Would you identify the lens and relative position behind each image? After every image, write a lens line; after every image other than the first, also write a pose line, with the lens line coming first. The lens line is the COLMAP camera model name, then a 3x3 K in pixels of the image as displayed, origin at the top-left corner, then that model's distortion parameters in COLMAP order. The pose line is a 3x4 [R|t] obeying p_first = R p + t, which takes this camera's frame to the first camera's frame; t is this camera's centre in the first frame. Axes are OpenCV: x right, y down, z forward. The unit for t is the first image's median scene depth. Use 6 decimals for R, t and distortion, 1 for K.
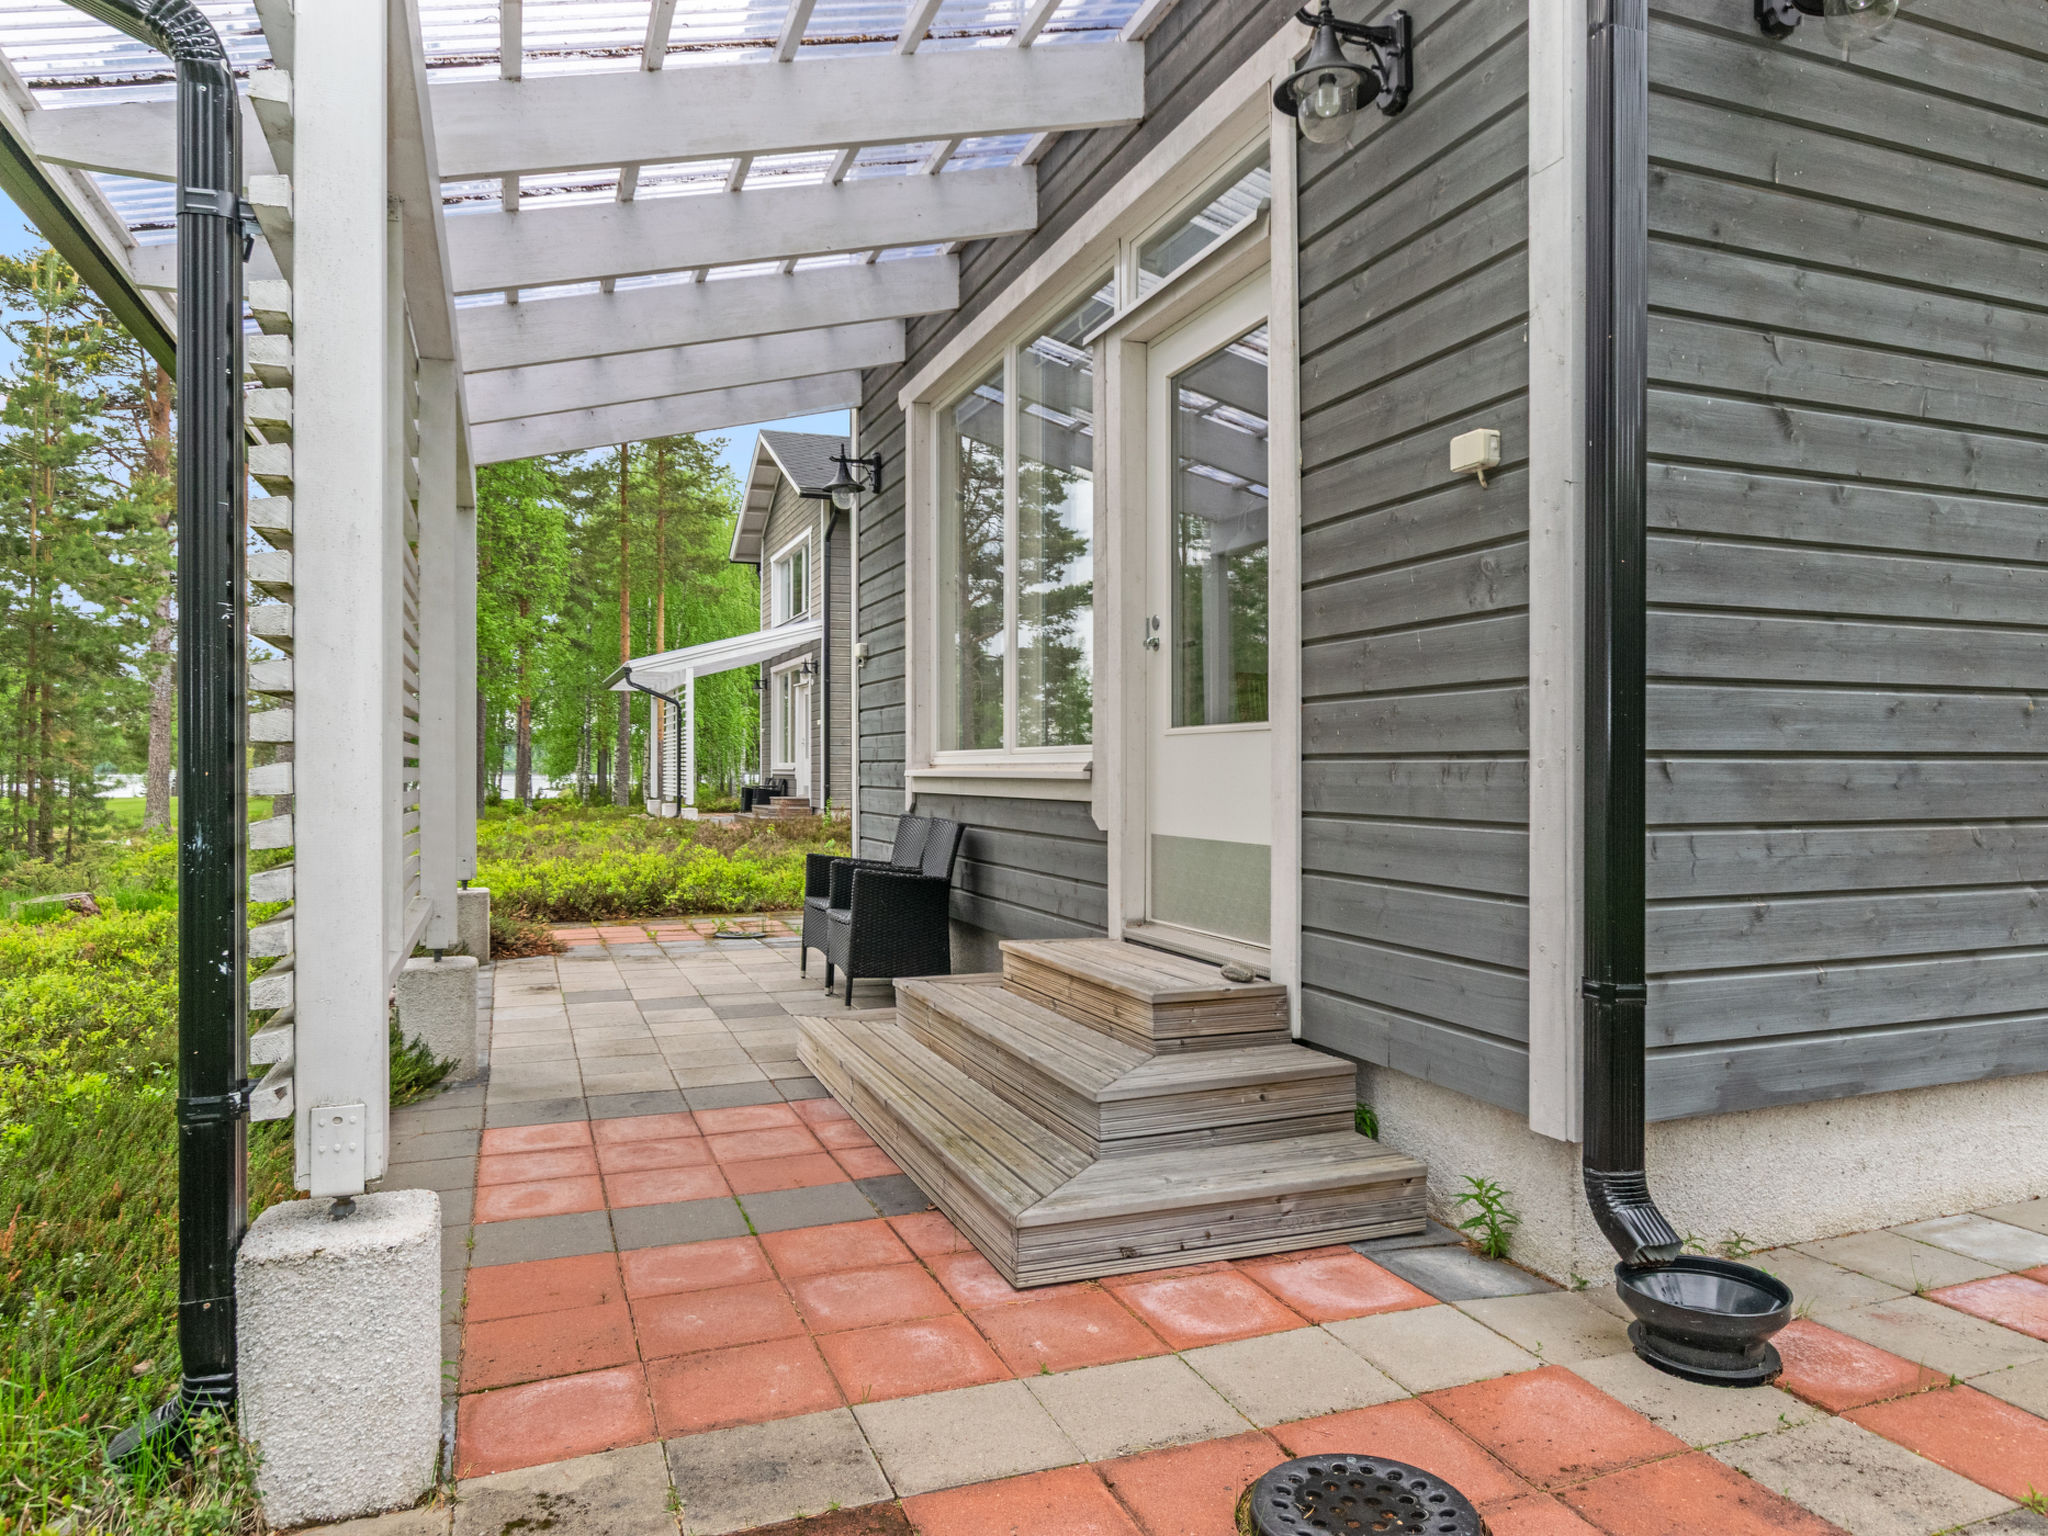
lens RADIAL K [[1289.4, 0, 1104.3], [0, 1289.4, 772.6], [0, 0, 1]] dist [-0.010633, 0.001575]
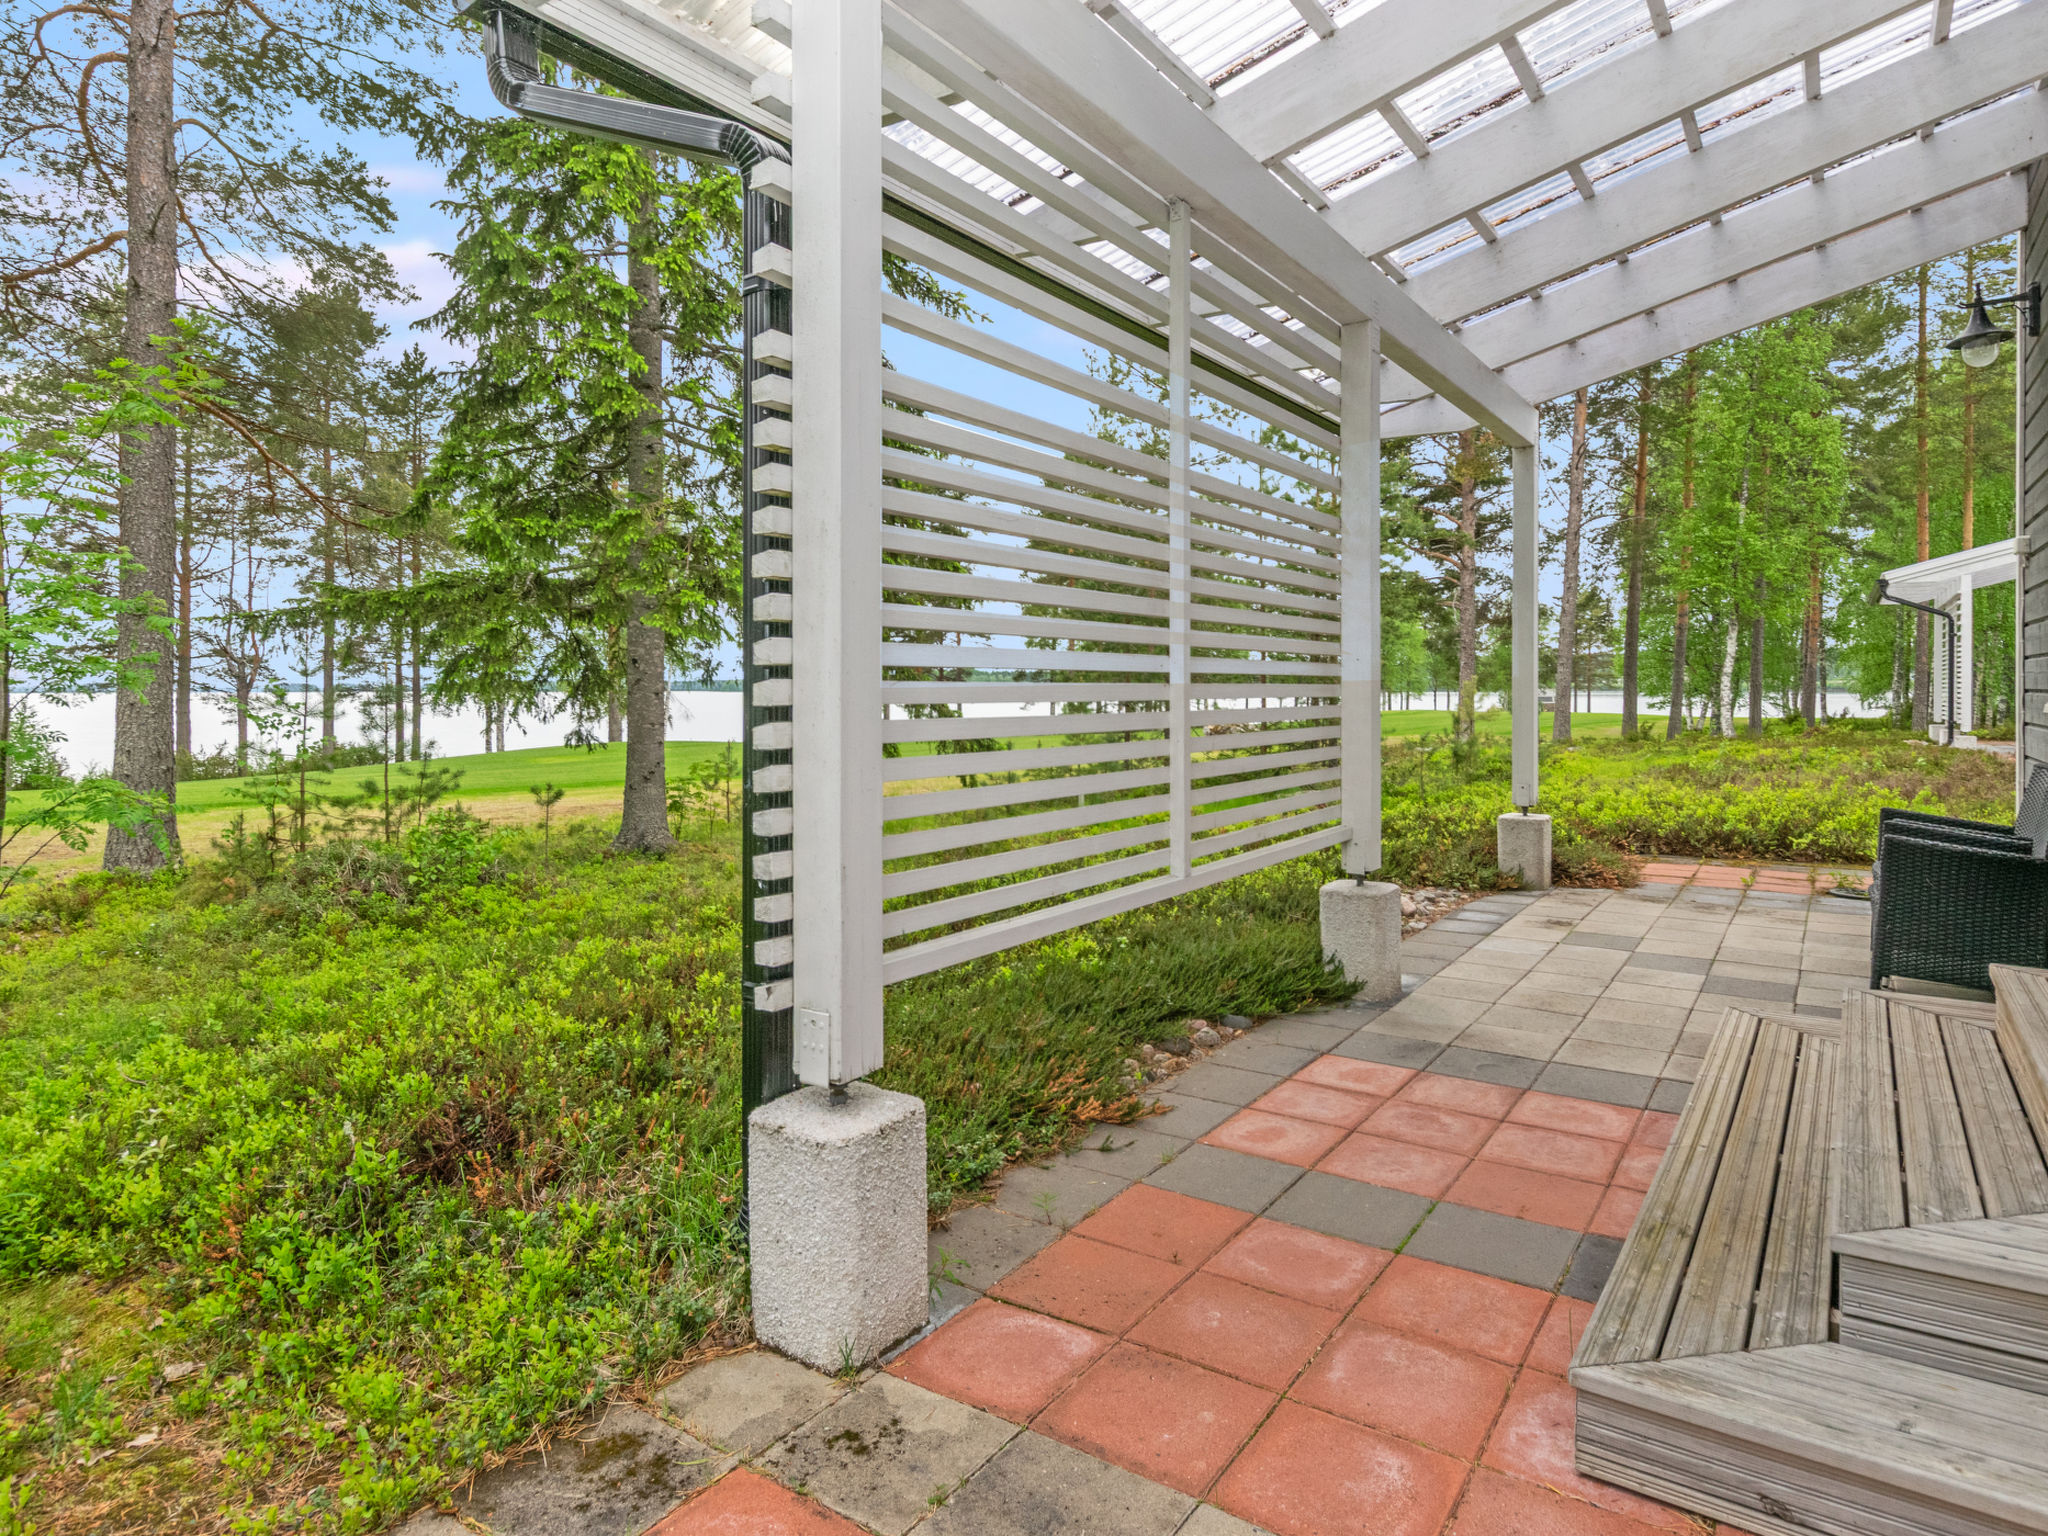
lens RADIAL K [[1225.6, 0, 1081.7], [0, 1225.6, 695.7], [0, 0, 1]] dist [-0.004685, 0.000903]
pose [[0.548135, 0.003797, -0.836382, 0.251099], [0.000178, 0.999989, 0.004656, -0.019116], [0.836390, -0.002701, 0.548128, 0.300869]]
